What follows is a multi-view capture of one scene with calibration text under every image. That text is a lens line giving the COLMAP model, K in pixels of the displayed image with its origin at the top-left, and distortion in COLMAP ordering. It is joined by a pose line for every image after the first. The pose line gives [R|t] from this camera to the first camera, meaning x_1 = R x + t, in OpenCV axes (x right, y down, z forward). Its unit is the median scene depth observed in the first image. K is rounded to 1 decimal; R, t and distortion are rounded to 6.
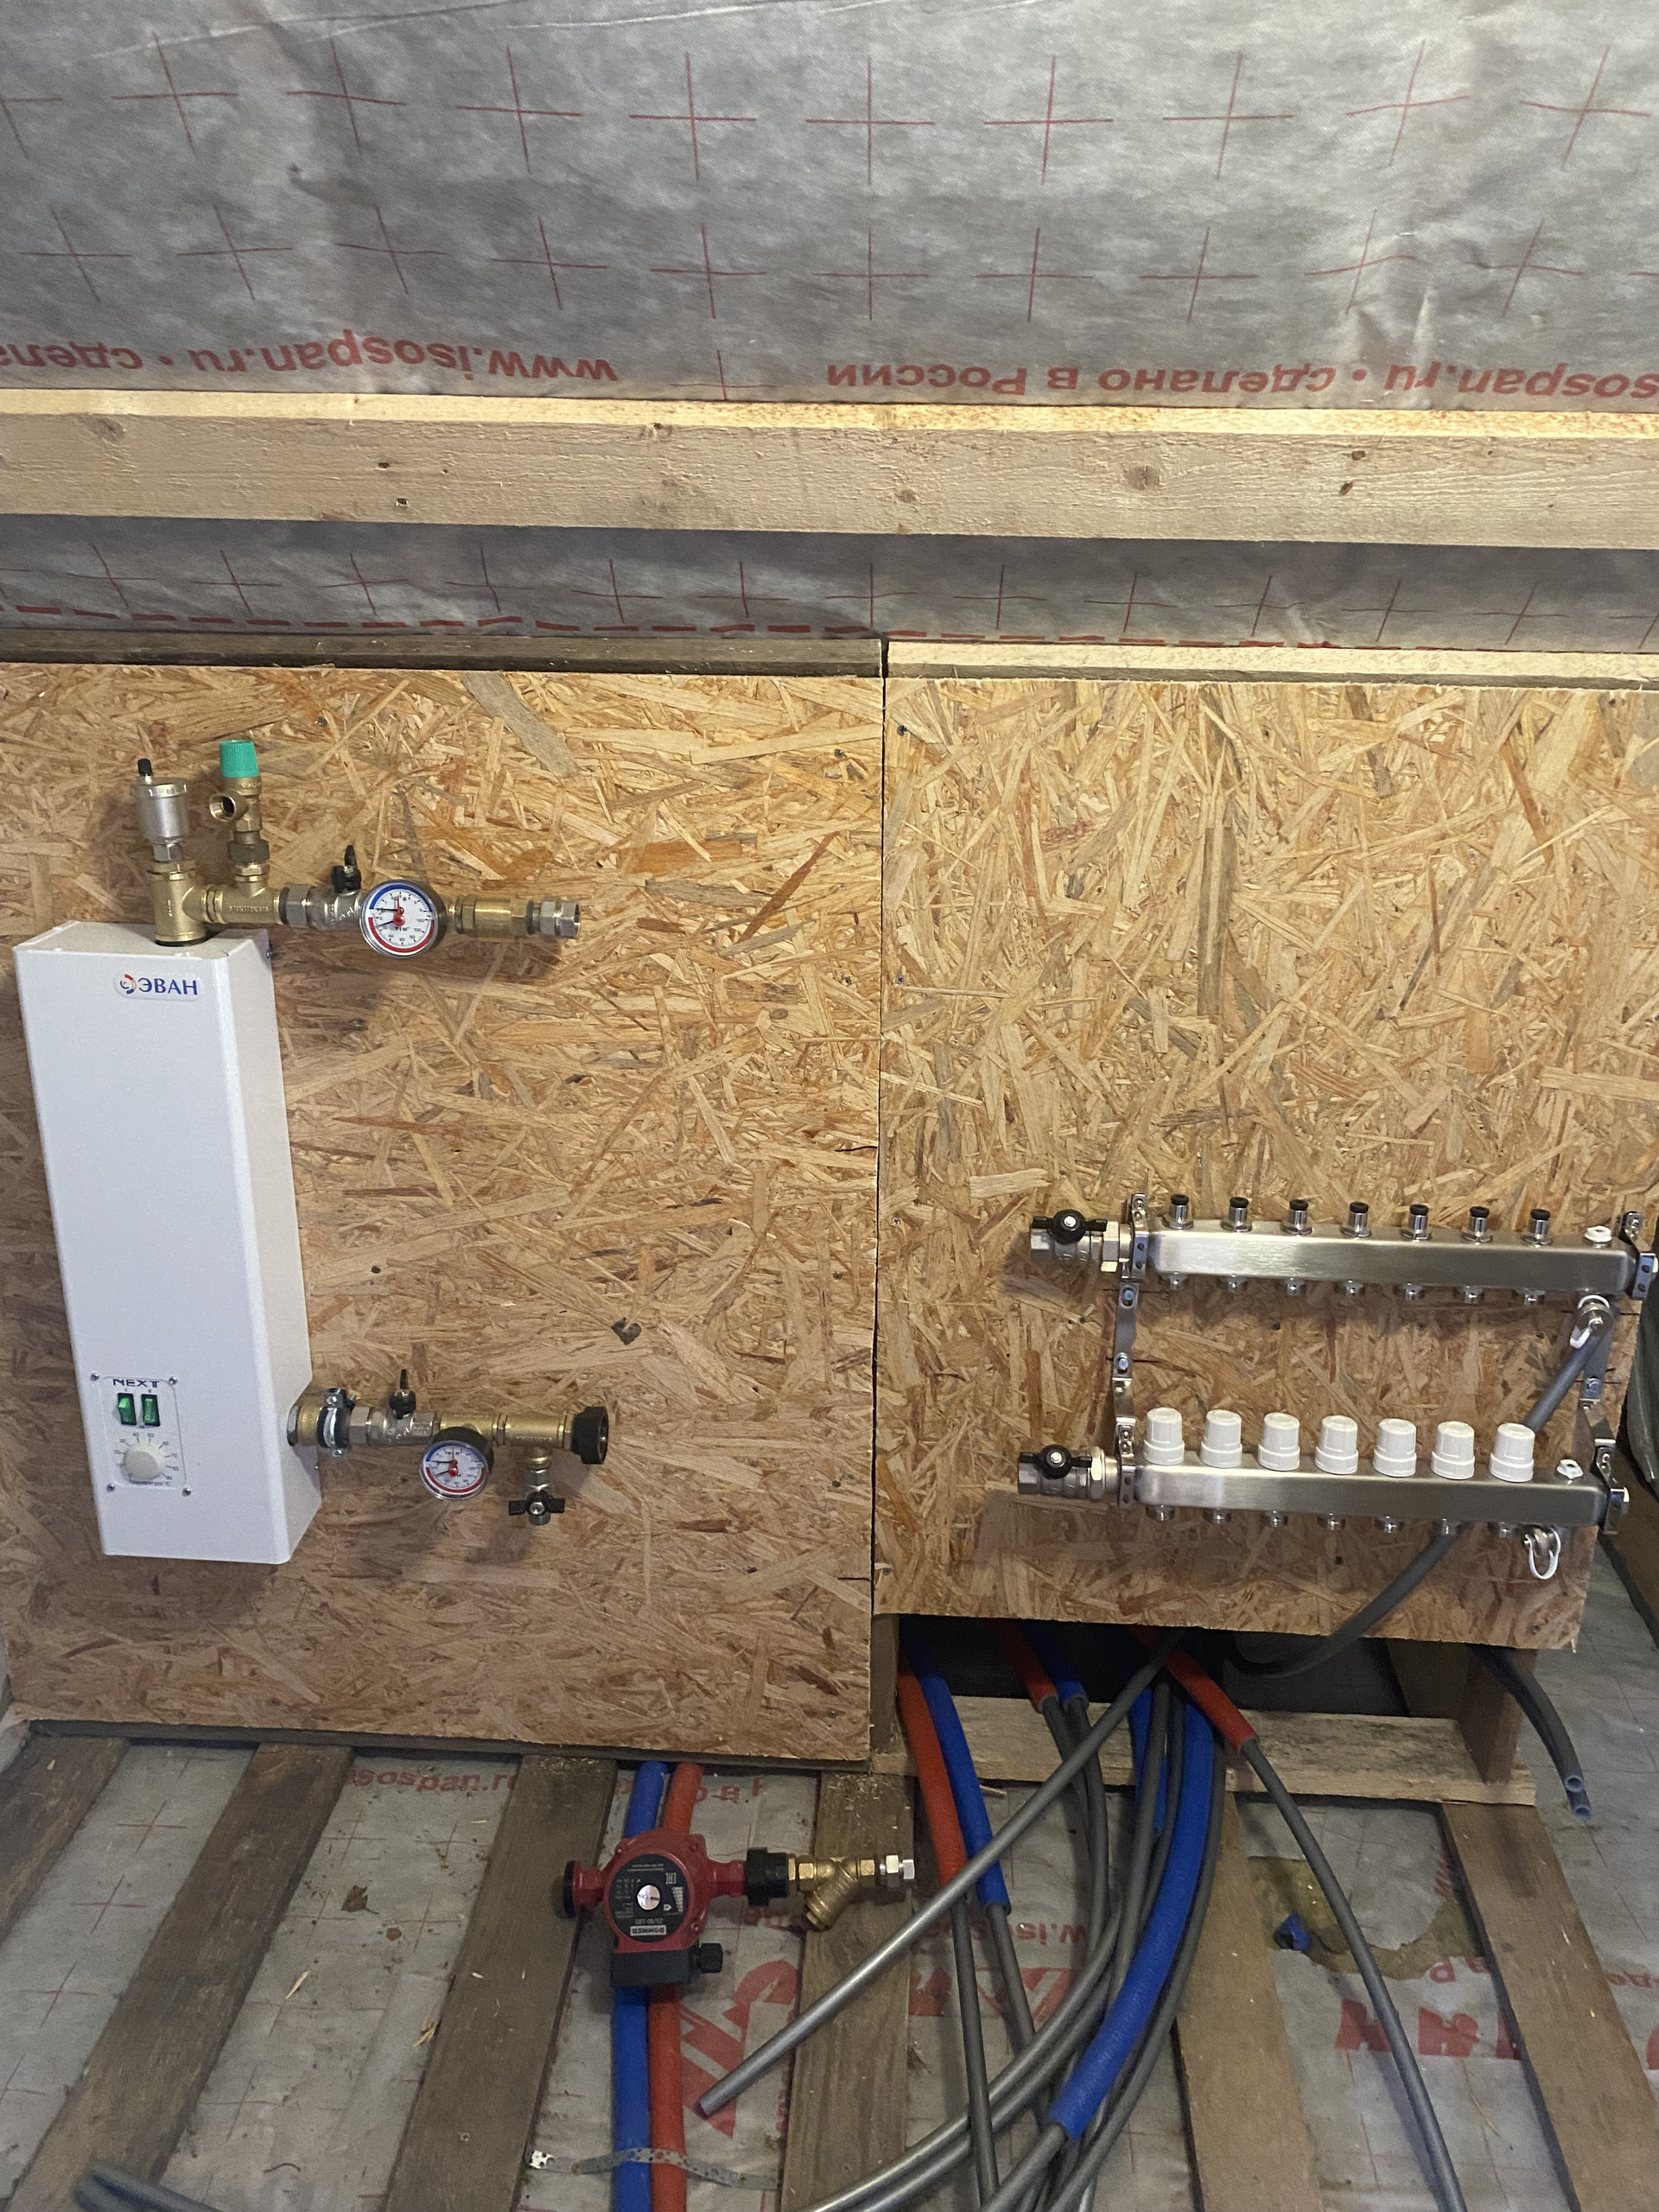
lens RADIAL K [[1674.1, 0, 826.5], [0, 1674.1, 1114.6], [0, 0, 1]] dist [0.077786, -0.172489]
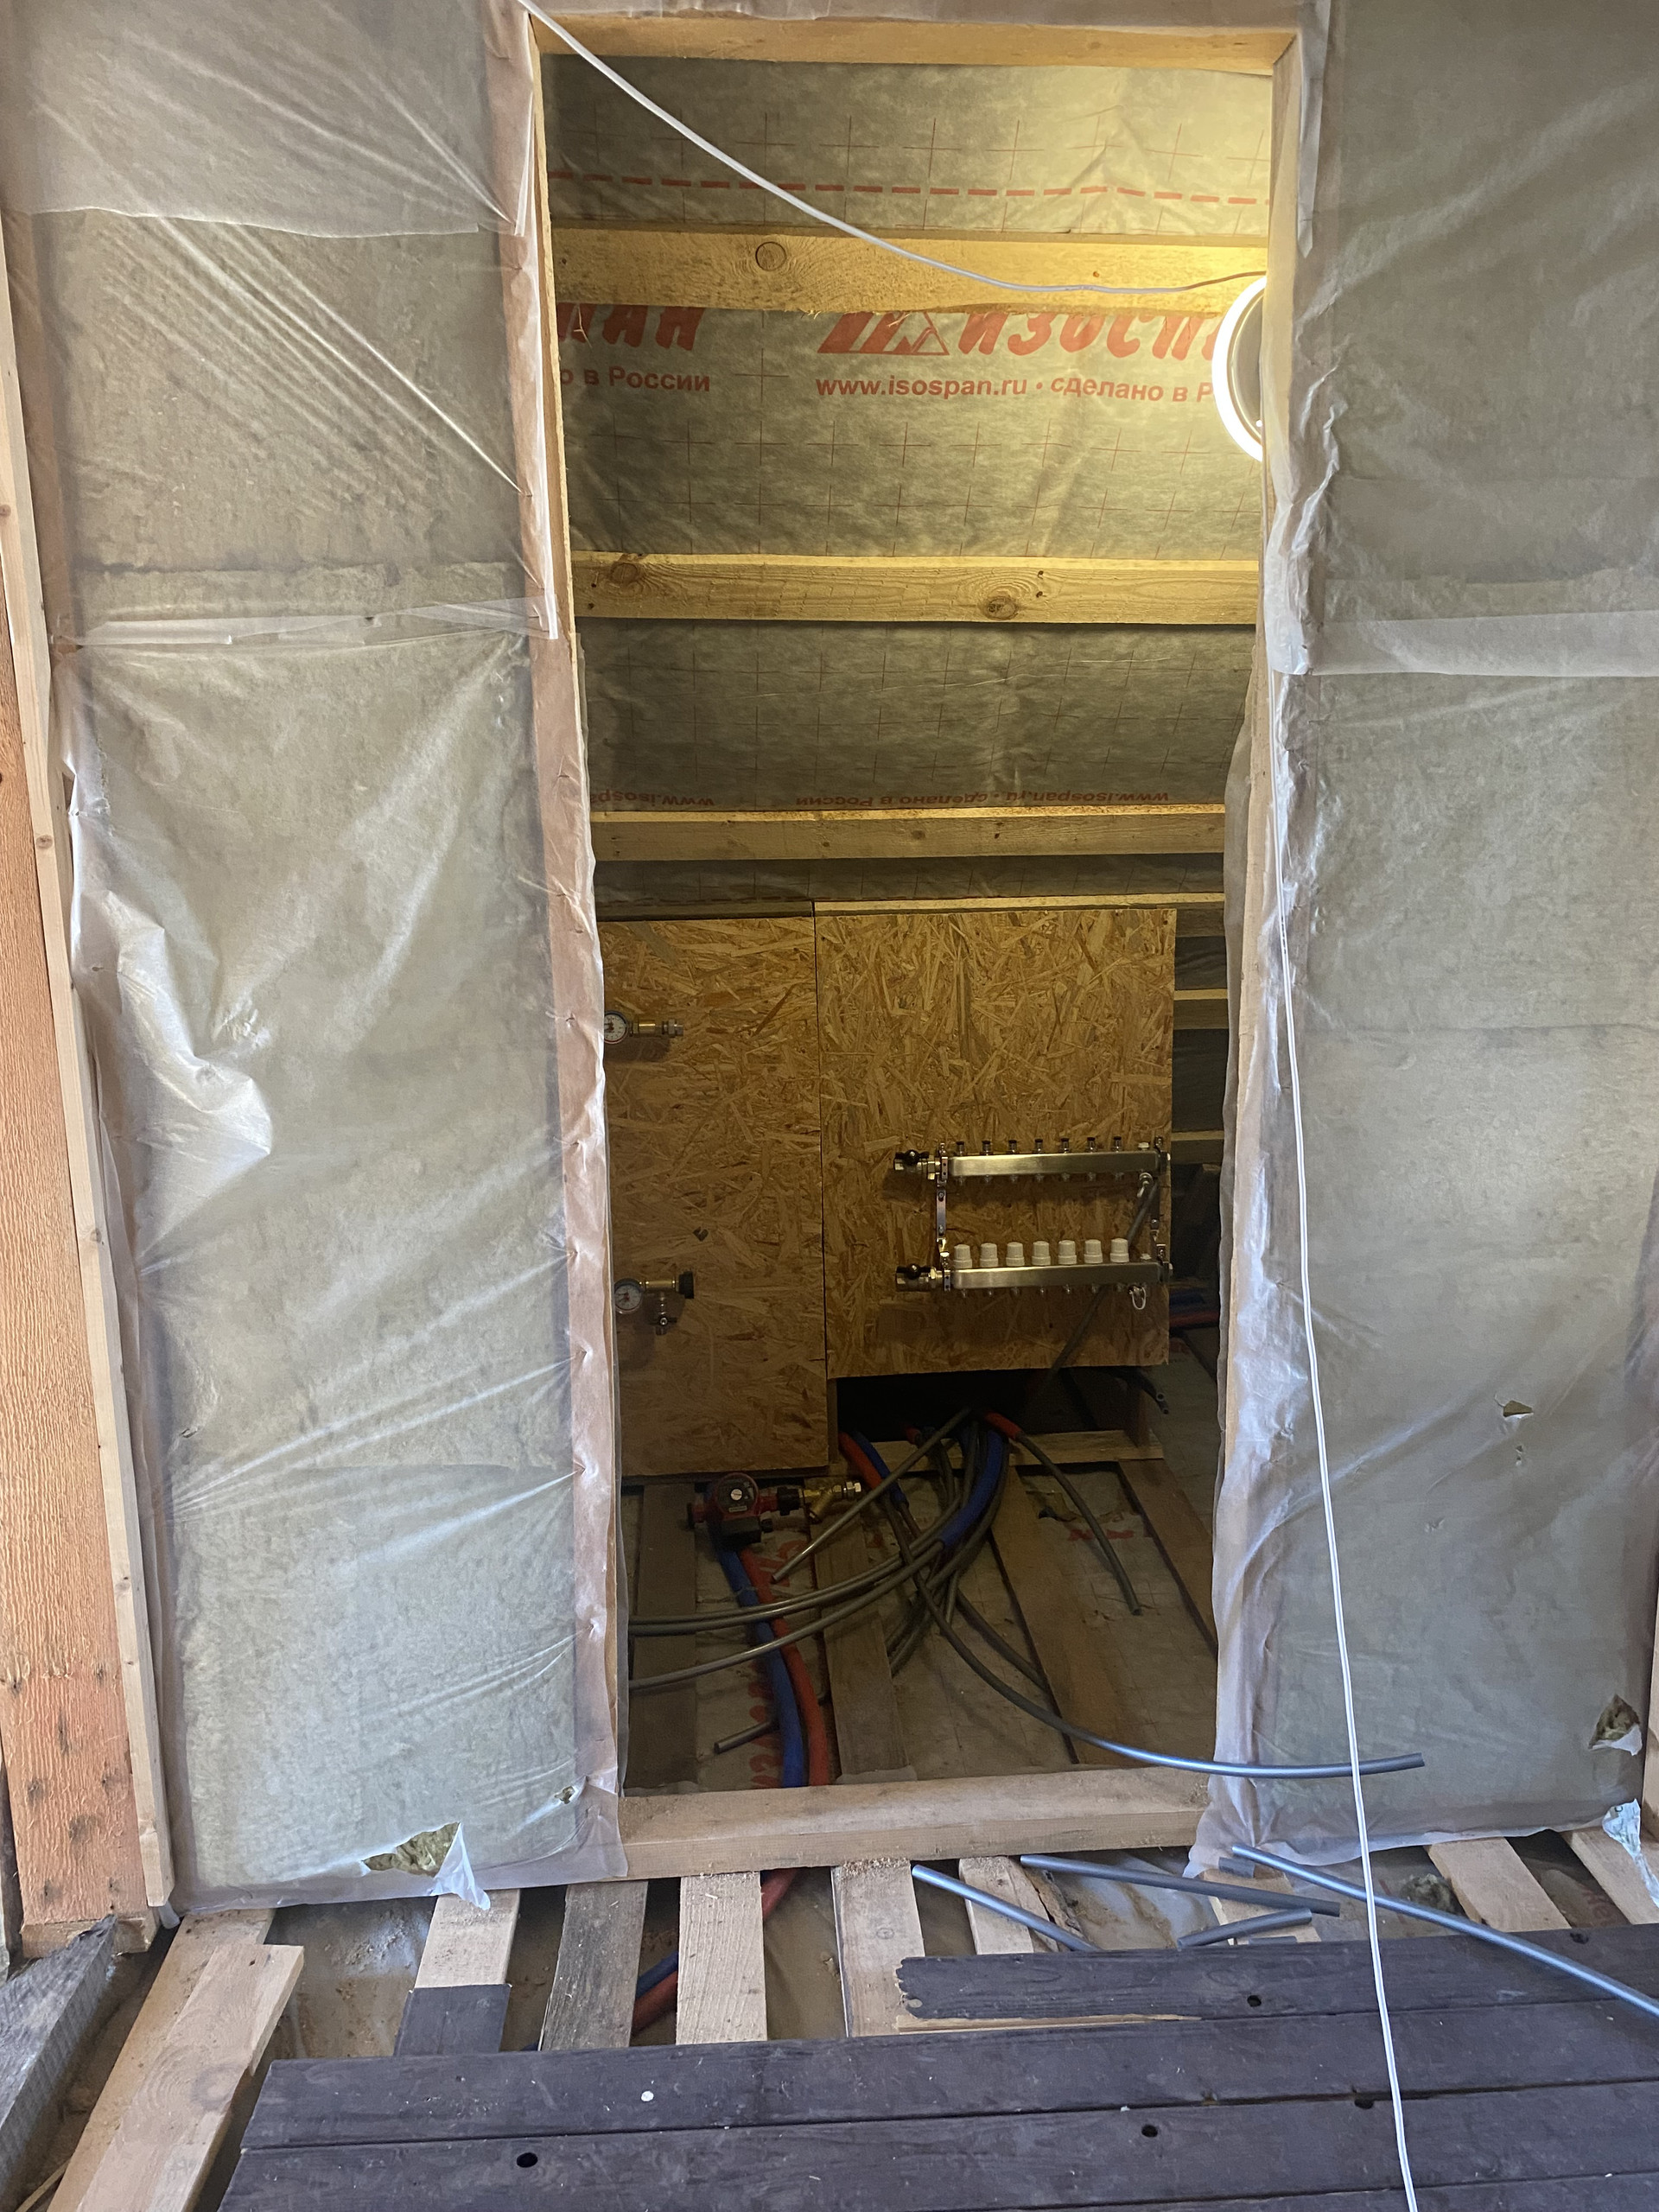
lens RADIAL K [[1674.1, 0, 826.5], [0, 1674.1, 1114.6], [0, 0, 1]] dist [0.077786, -0.172489]
pose [[0.990699, -0.053051, 0.125306, -0.235684], [0.072404, 0.985205, -0.155336, 0.342875], [-0.115211, 0.162964, 0.979882, -1.134477]]
